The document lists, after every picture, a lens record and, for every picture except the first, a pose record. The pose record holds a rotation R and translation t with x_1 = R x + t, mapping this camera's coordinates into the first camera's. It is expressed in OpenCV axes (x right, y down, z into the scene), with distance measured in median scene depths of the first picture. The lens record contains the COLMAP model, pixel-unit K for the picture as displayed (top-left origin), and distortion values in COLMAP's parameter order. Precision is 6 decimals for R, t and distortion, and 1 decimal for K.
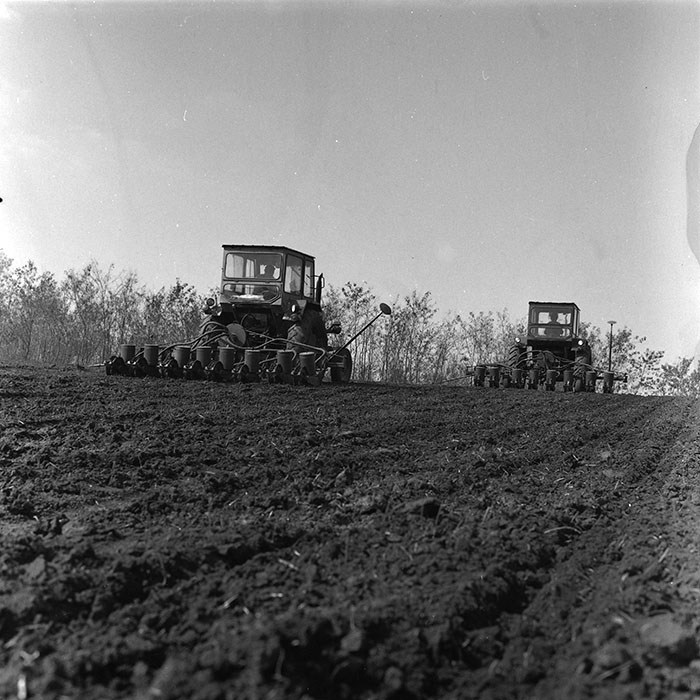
lens RADIAL K [[980.2, 0, 349.2], [0, 980.2, 351.9], [0, 0, 1]] dist [0.084004, -0.041399]
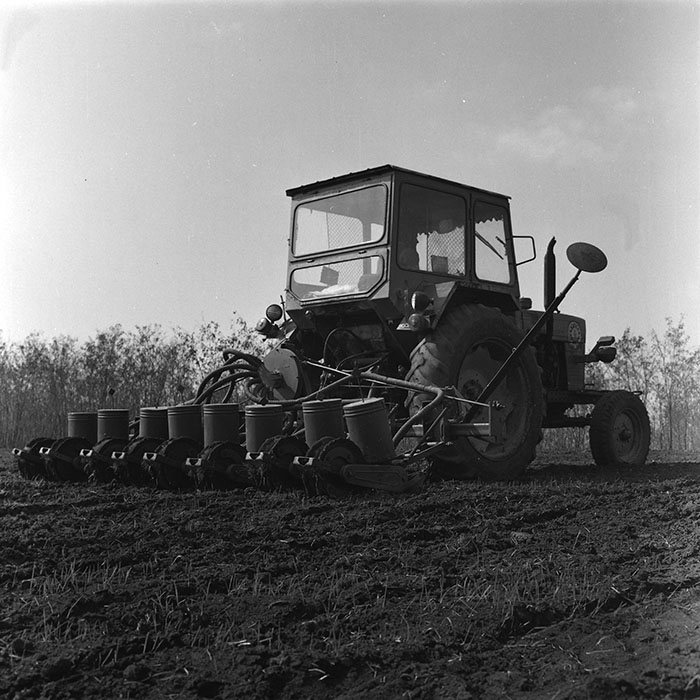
lens RADIAL K [[974.1, 0, 345.6], [0, 974.1, 349.1], [0, 0, 1]] dist [0.047346, -0.025560]
pose [[0.884149, -0.095093, -0.457425, 0.069037], [0.059160, 0.993974, -0.092285, 0.008563], [0.463444, 0.054533, 0.884446, 0.391393]]
